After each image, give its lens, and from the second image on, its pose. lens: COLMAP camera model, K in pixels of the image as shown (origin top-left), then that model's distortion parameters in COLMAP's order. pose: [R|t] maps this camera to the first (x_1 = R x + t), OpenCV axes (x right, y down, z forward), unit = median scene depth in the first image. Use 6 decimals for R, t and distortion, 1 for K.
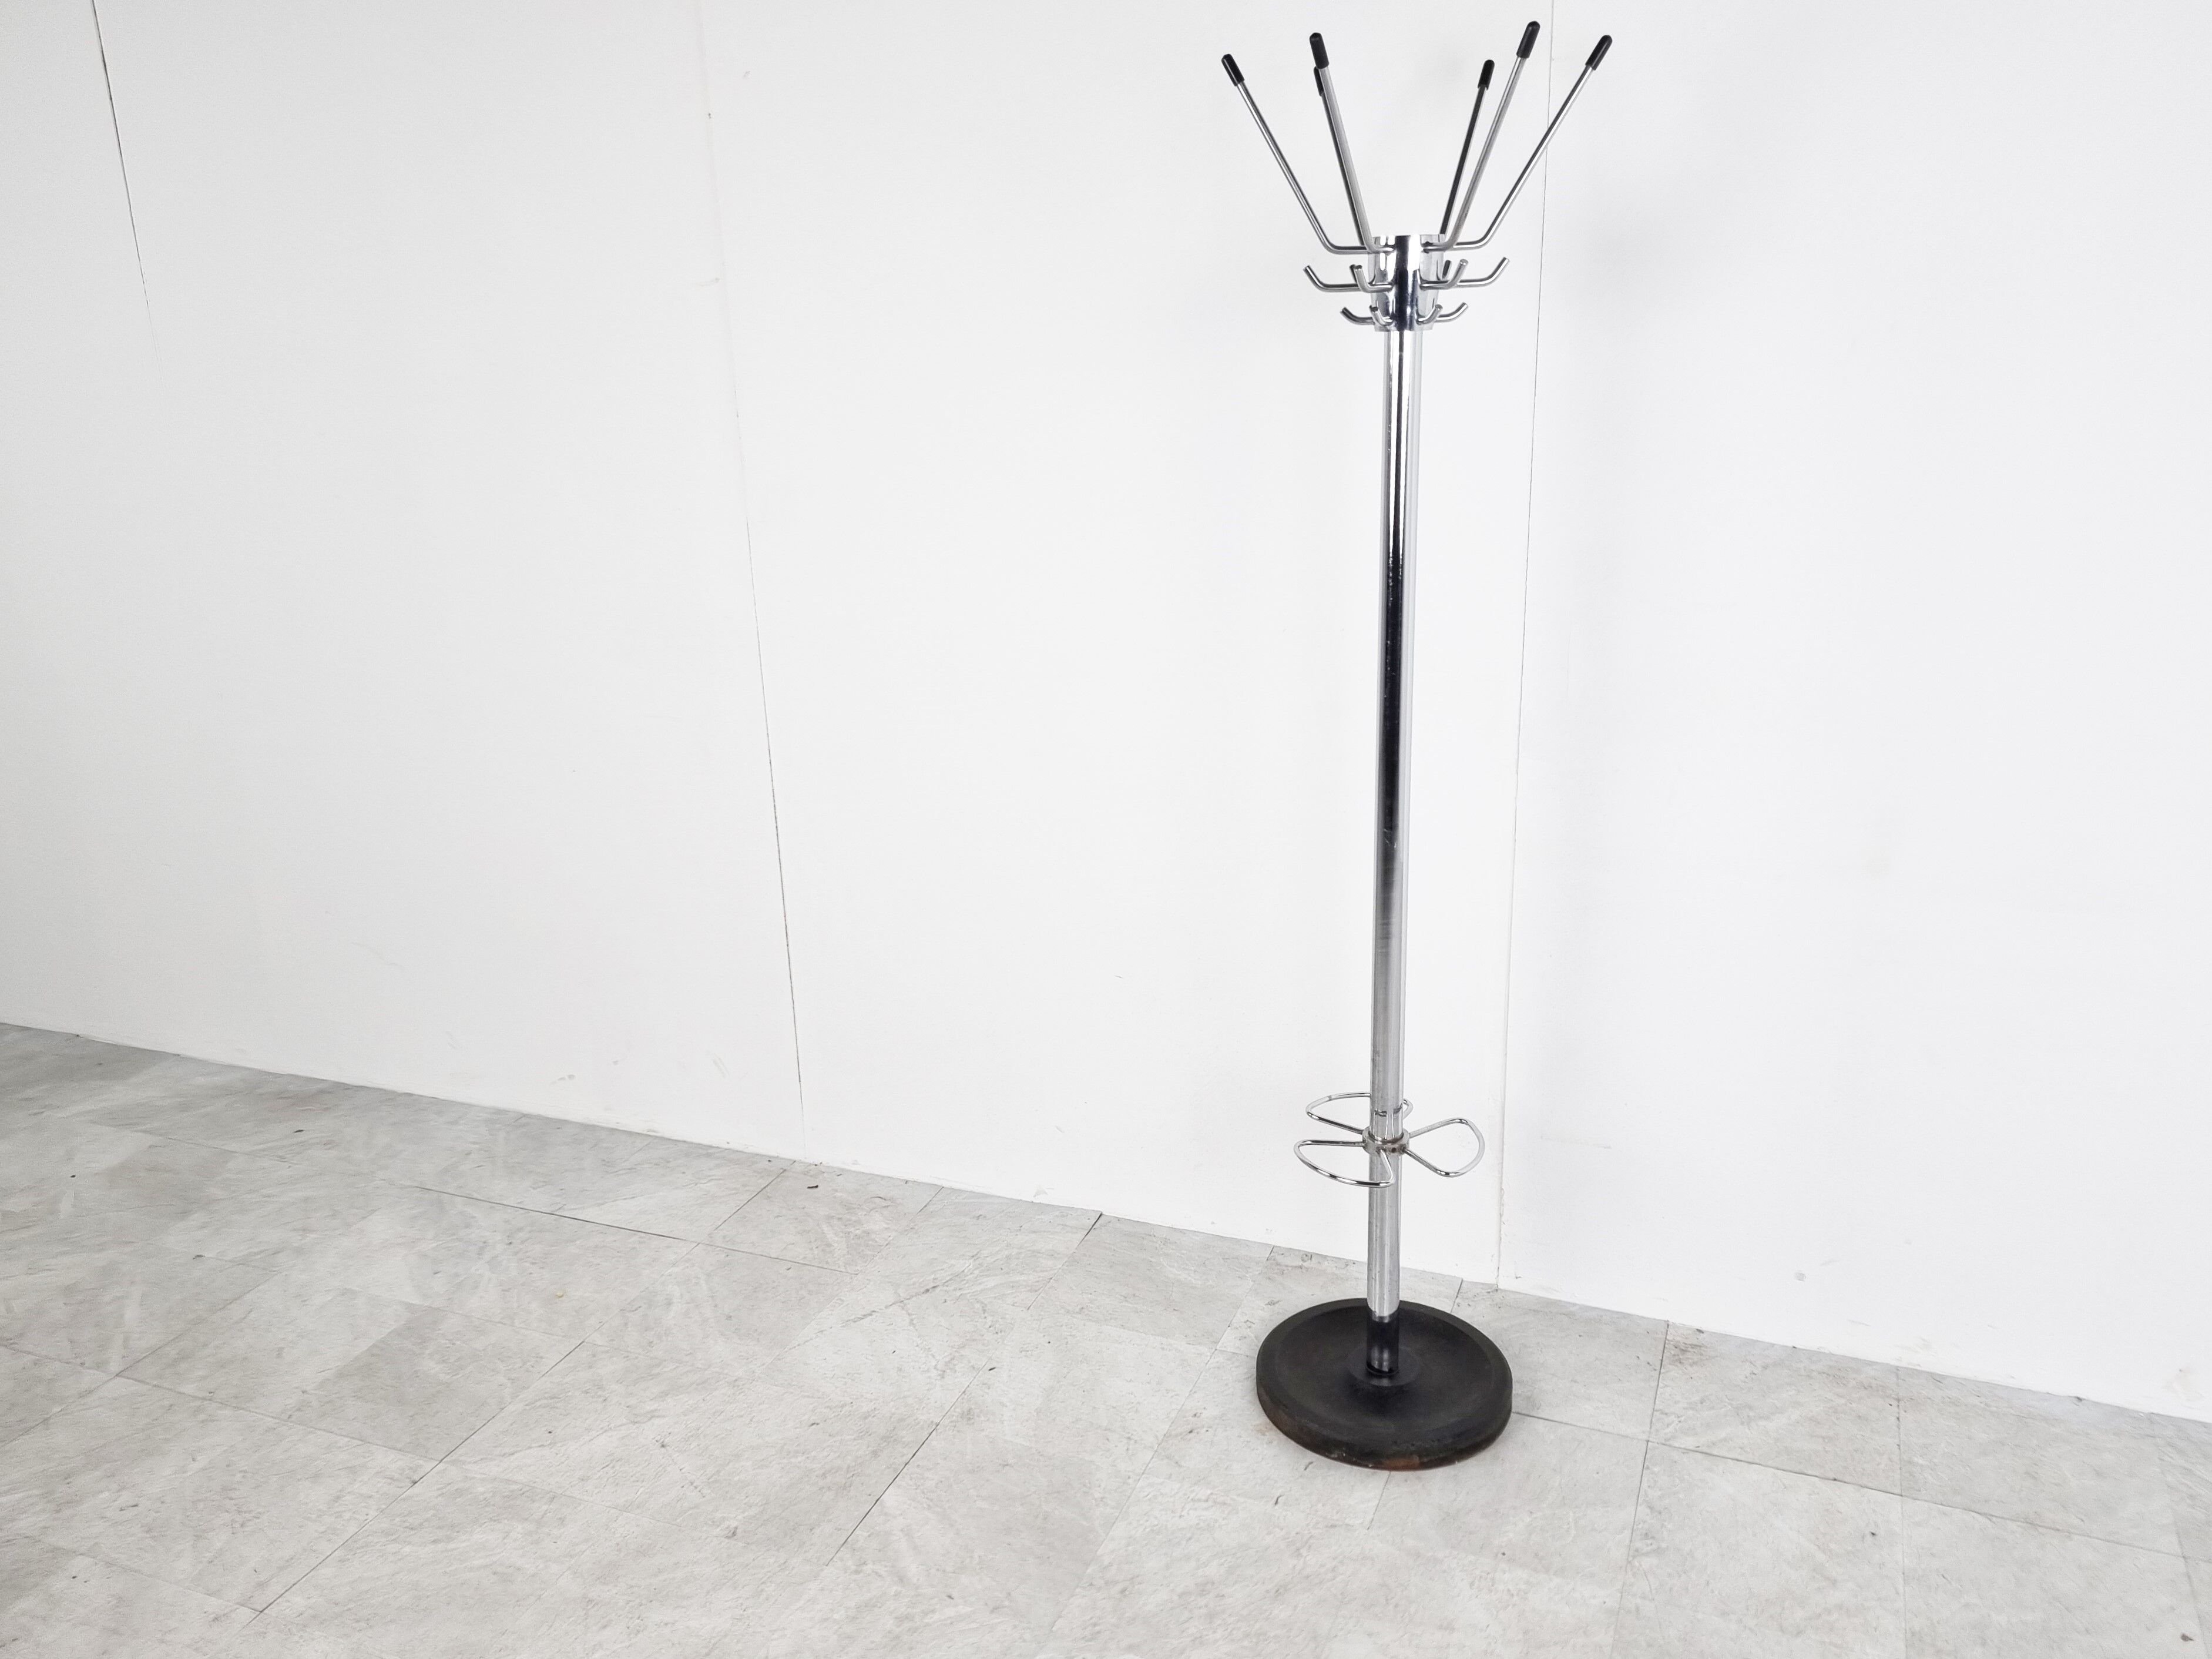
lens RADIAL K [[1825.0, 0, 1048.1], [0, 1825.0, 856.6], [0, 0, 1]] dist [0.054763, -0.044892]
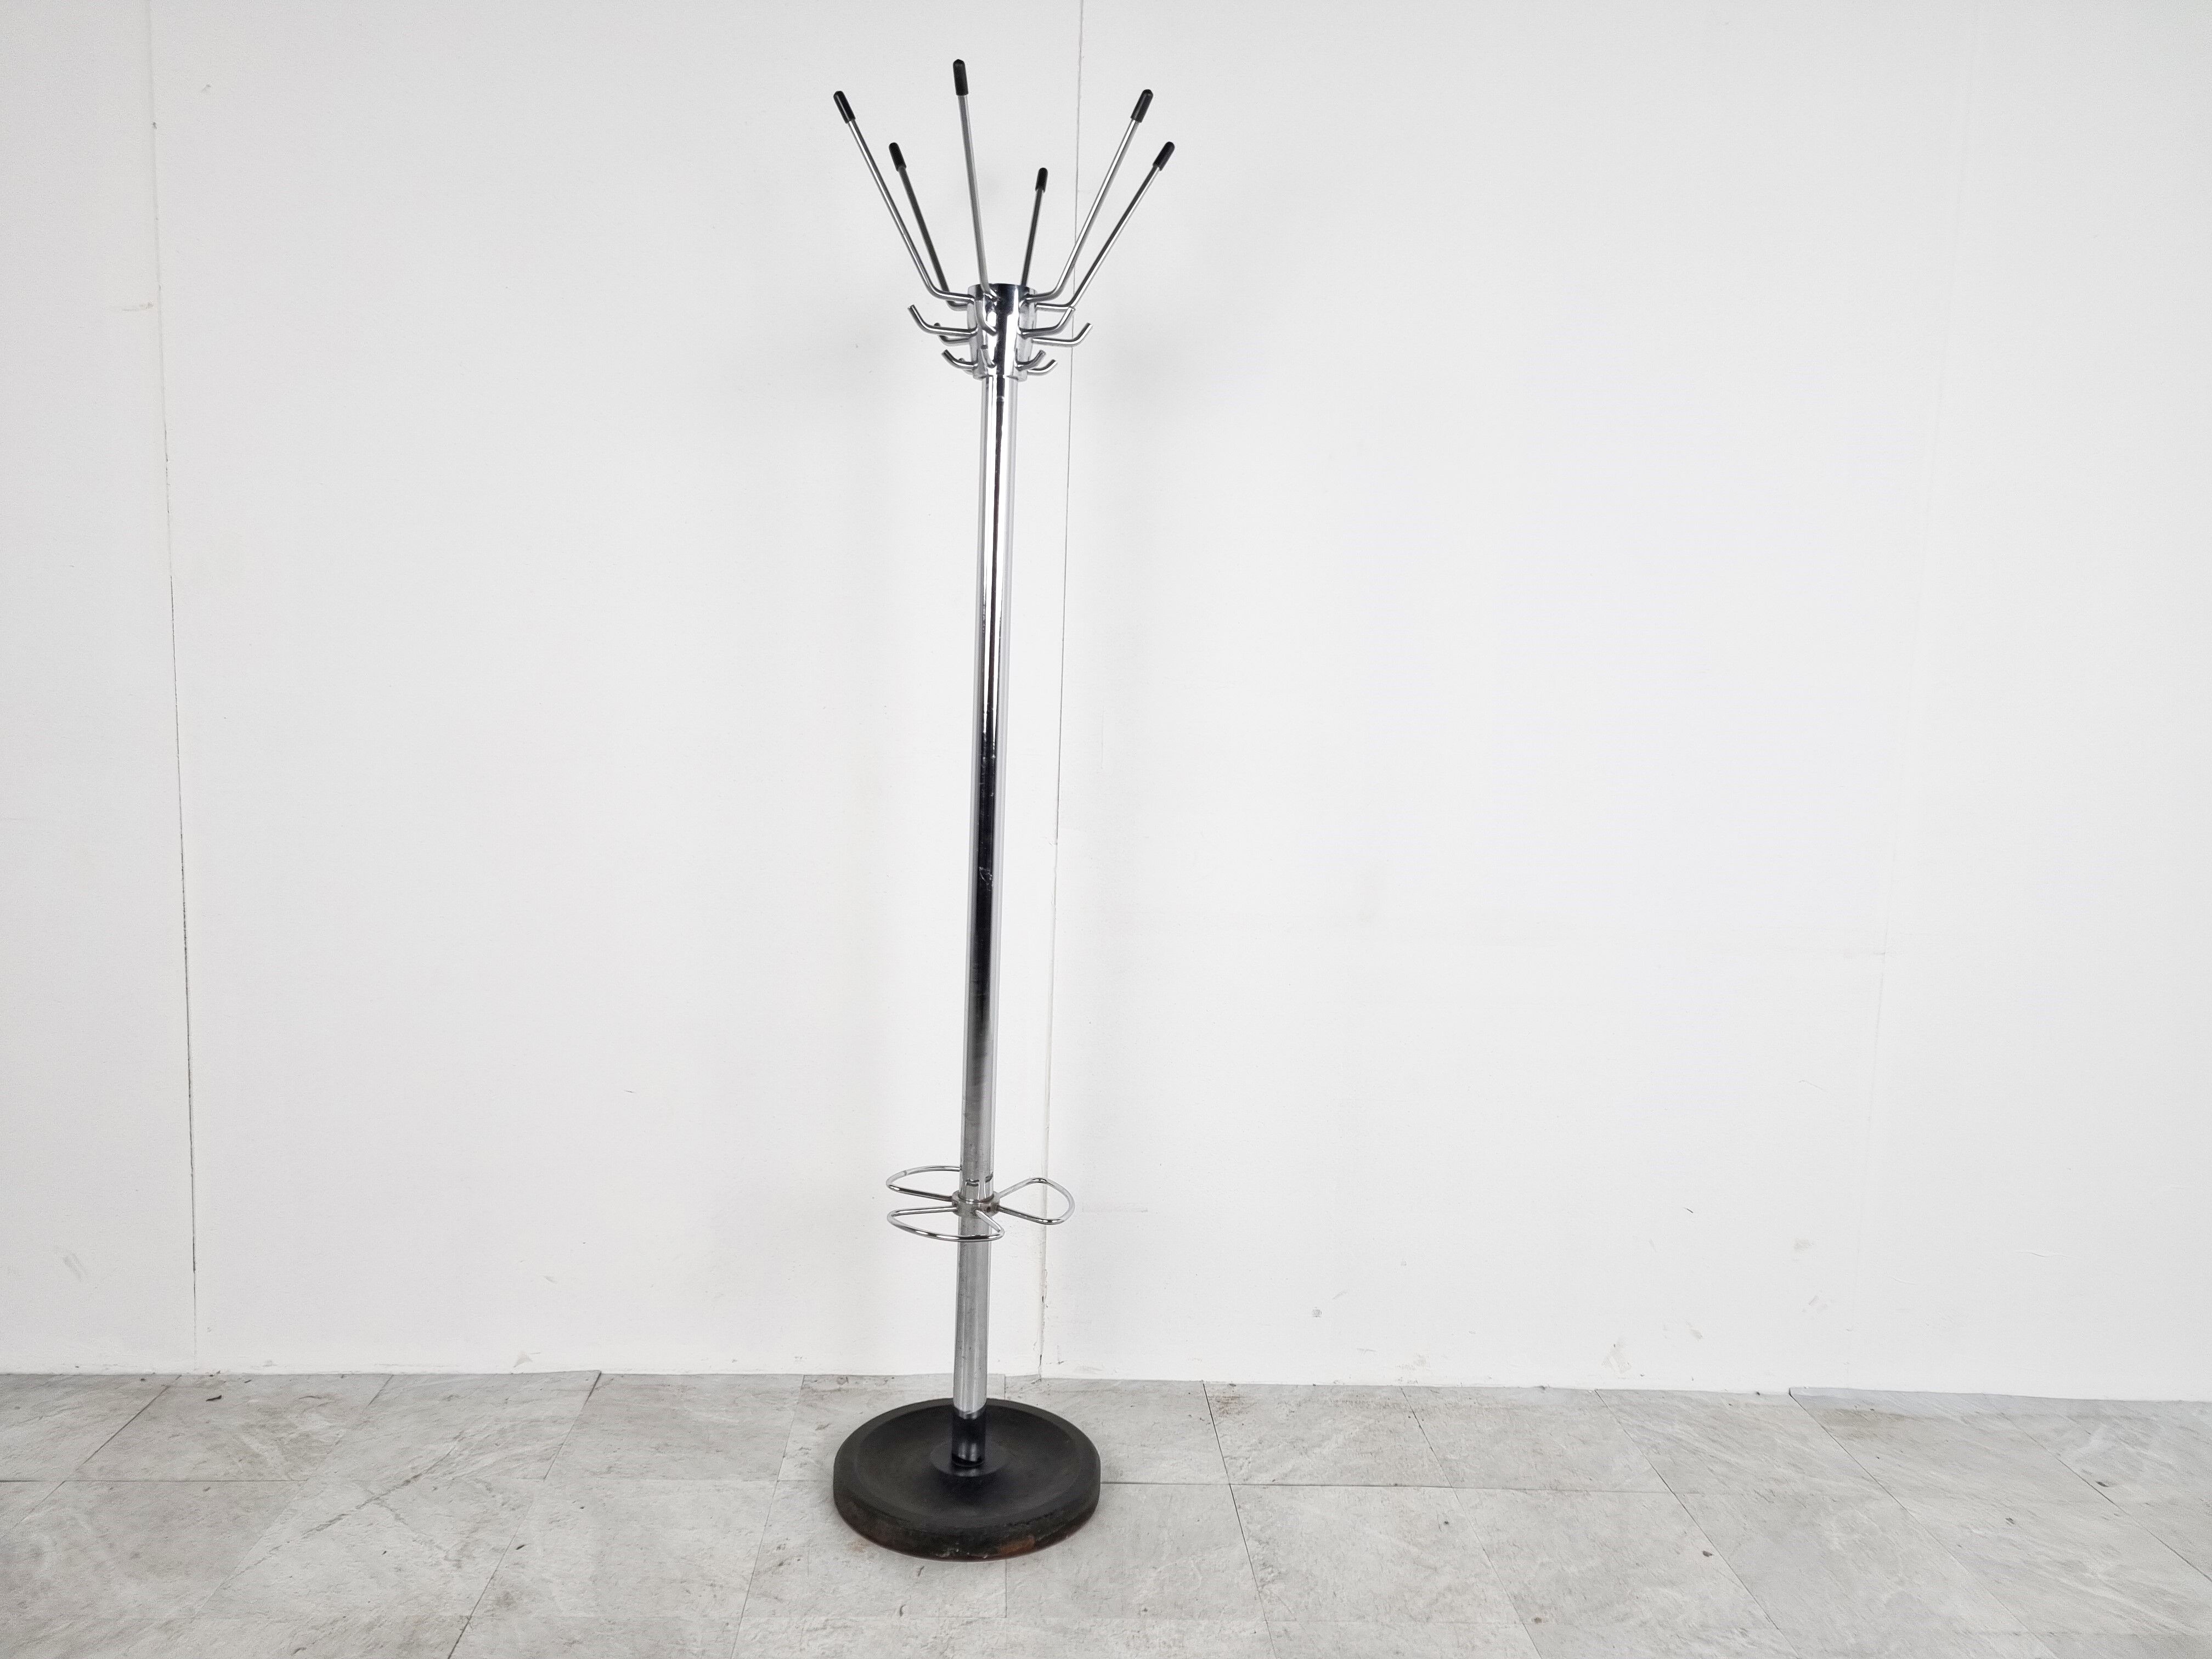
lens RADIAL K [[1693.9, 0, 1106.4], [0, 1693.9, 837.7], [0, 0, 1]] dist [0.039315, -0.018707]
pose [[0.889339, 0.015032, 0.457001, -0.165275], [0.071584, 0.982558, -0.171625, 0.122864], [-0.451610, 0.185347, 0.872751, 0.147418]]
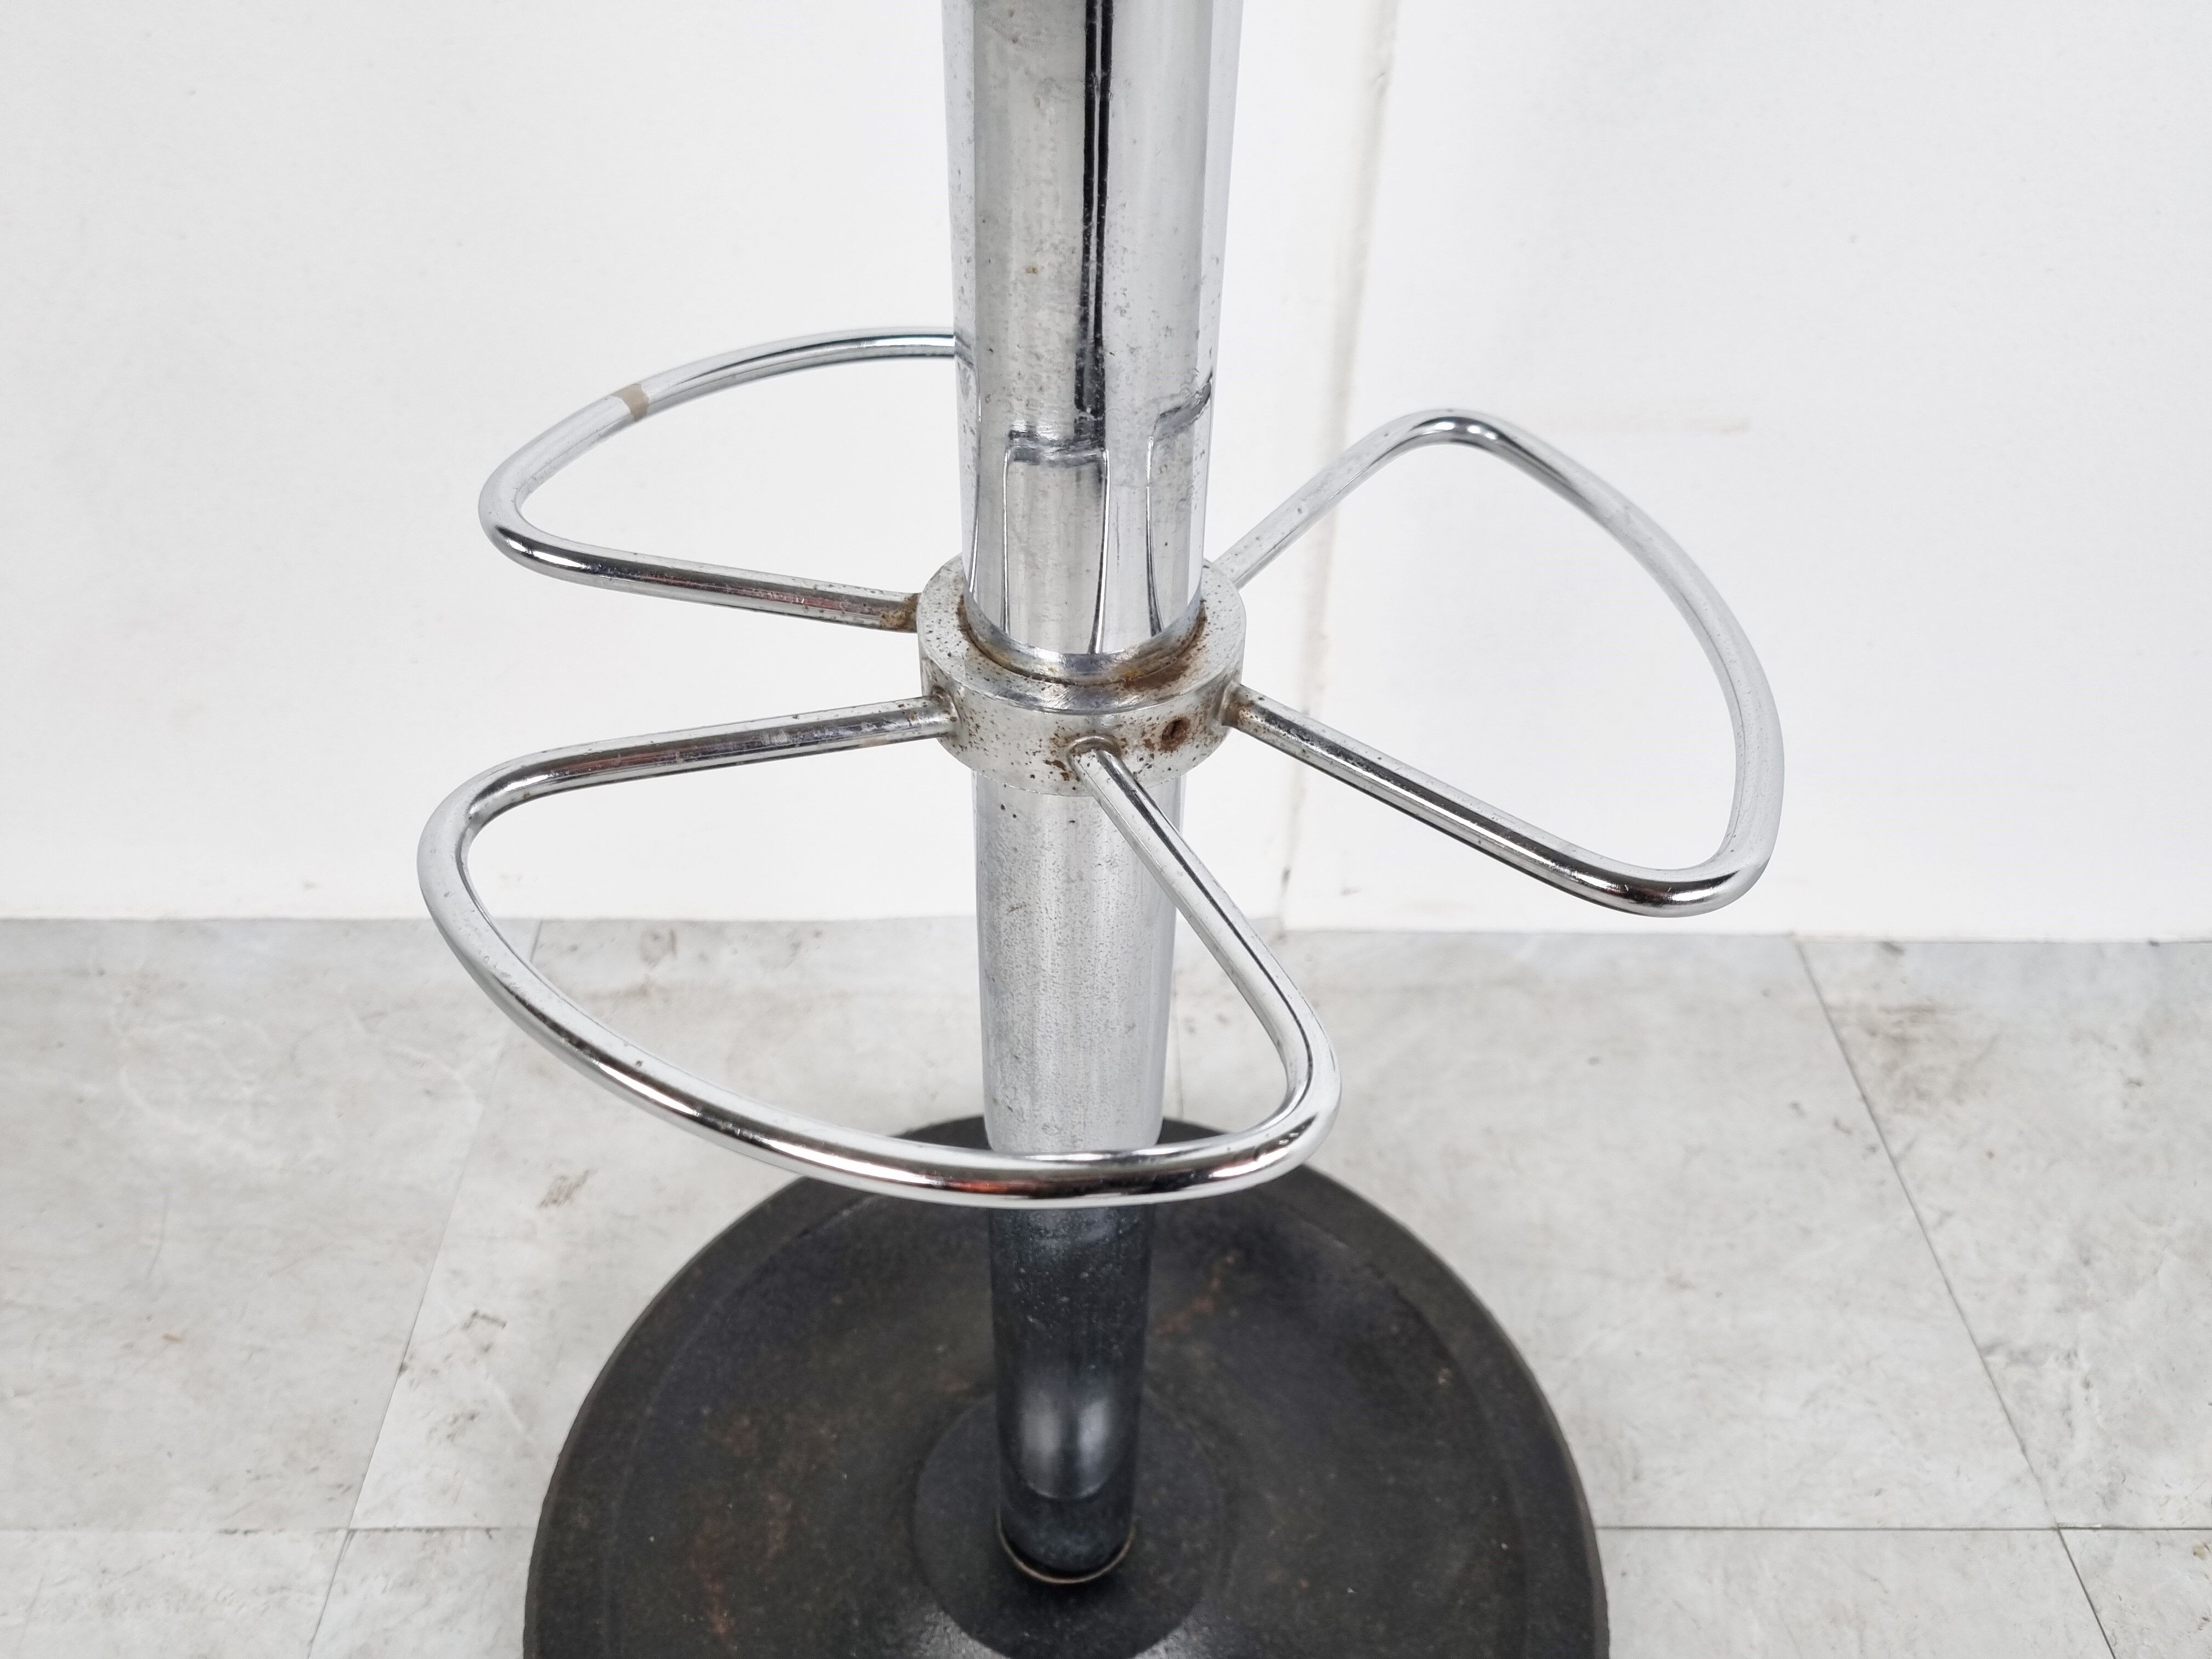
lens RADIAL K [[1693.9, 0, 1072.5], [0, 1693.9, 851.6], [0, 0, 1]] dist [0.039315, -0.018707]
pose [[0.914573, -0.234282, 0.329649, 0.135018], [0.082182, 0.905768, 0.415728, 0.112398], [-0.395983, -0.353123, 0.847645, 0.871558]]
